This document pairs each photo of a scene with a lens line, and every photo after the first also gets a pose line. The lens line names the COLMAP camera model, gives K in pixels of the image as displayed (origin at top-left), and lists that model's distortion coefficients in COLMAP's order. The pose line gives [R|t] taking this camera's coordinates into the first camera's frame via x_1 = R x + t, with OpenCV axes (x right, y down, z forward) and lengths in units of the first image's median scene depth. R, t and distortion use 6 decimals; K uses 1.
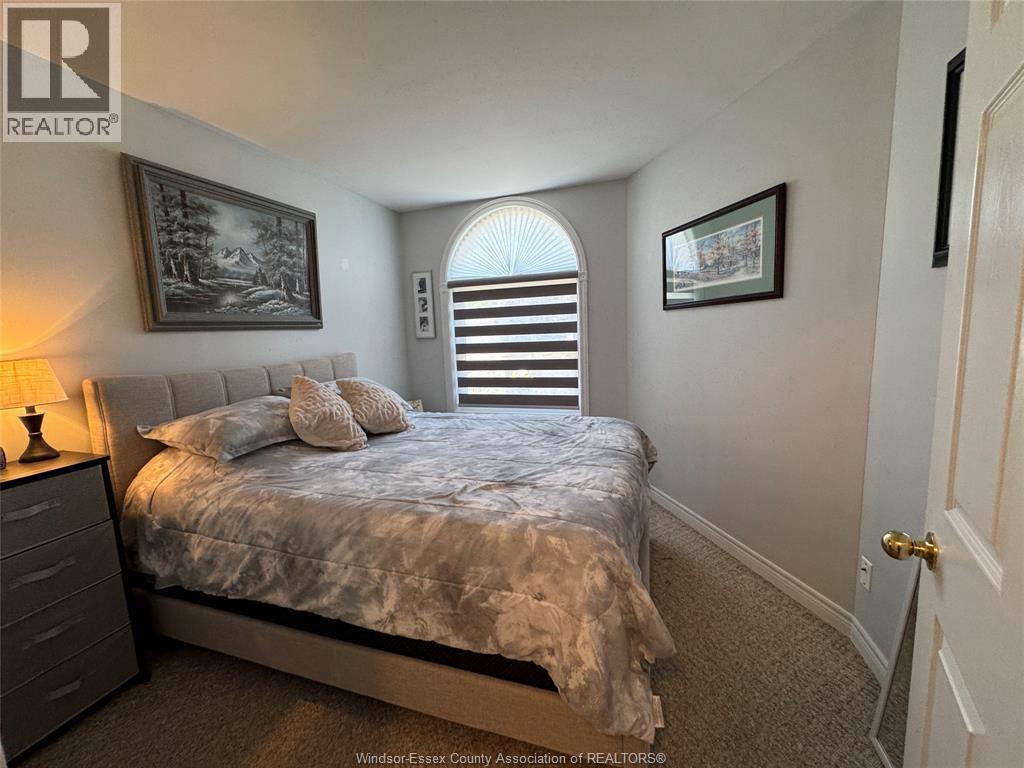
lens RADIAL K [[410.4, 0, 507.3], [0, 410.4, 381.7], [0, 0, 1]] dist [-0.002606, 0.000375]
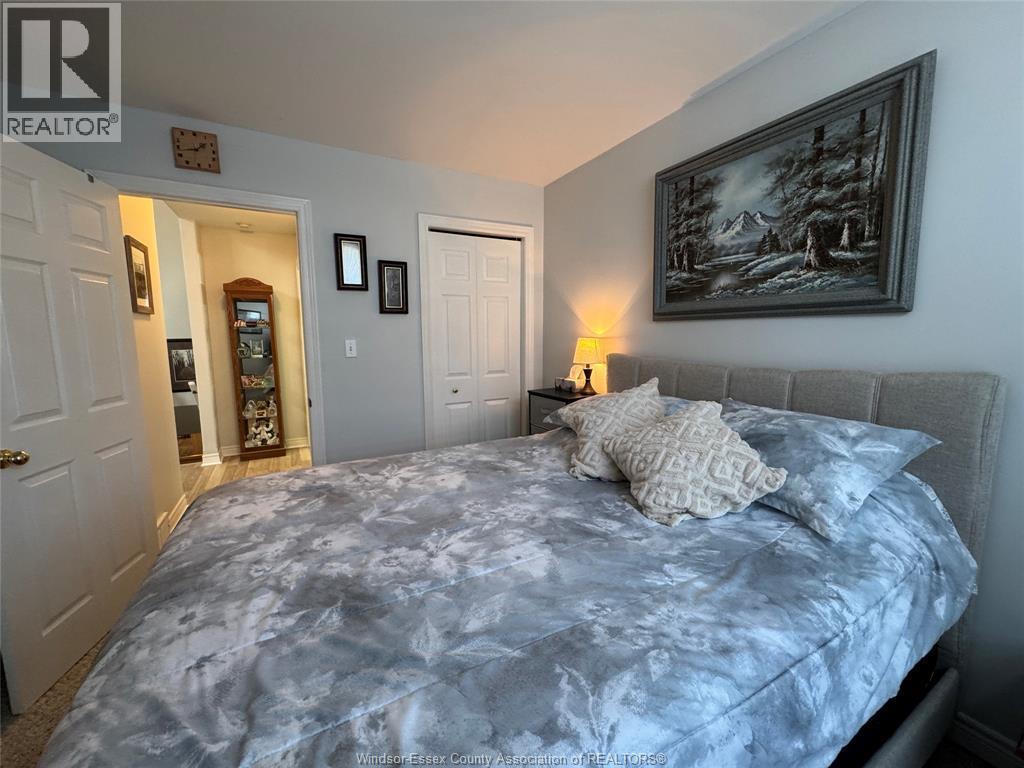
lens RADIAL K [[410.4, 0, 514.2], [0, 410.4, 382.9], [0, 0, 1]] dist [-0.002606, 0.000375]
pose [[-0.661223, 0.138012, -0.737385, 0.268493], [-0.058161, 0.970543, 0.233804, -0.179992], [0.747932, 0.197484, -0.633718, 1.319216]]
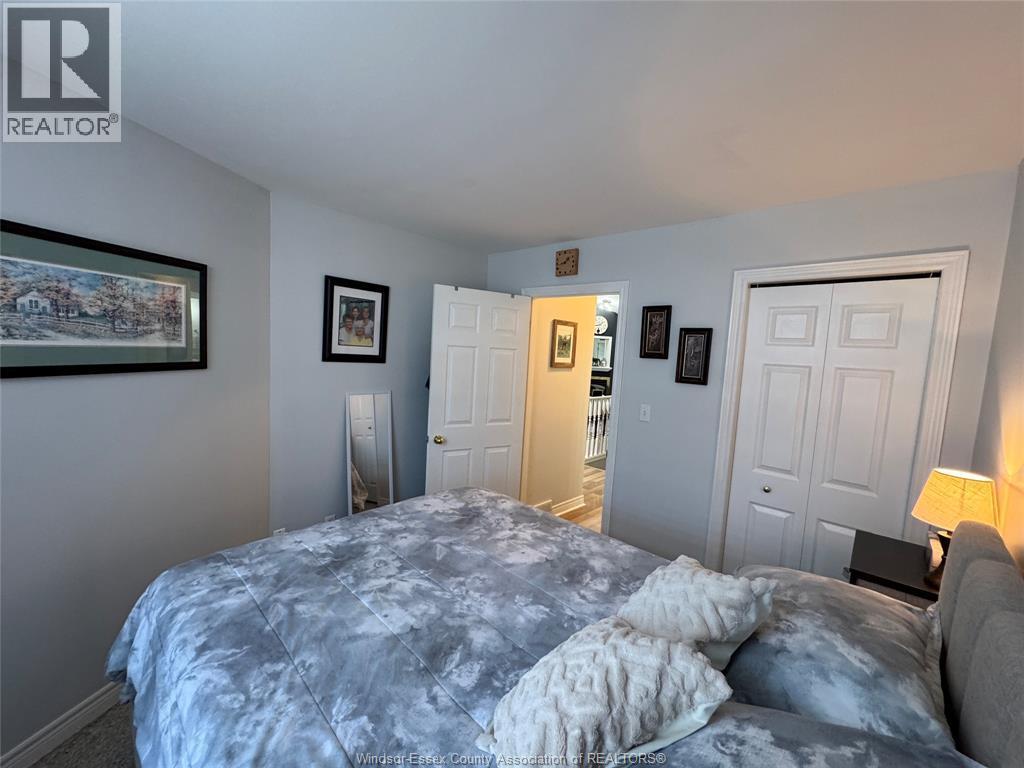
lens RADIAL K [[410.4, 0, 509.7], [0, 410.4, 384.4], [0, 0, 1]] dist [-0.002606, 0.000375]
pose [[-0.915397, -0.044043, 0.400136, -0.435400], [0.031092, 0.983292, 0.179361, -0.292212], [-0.401350, 0.176628, -0.898733, 1.453462]]
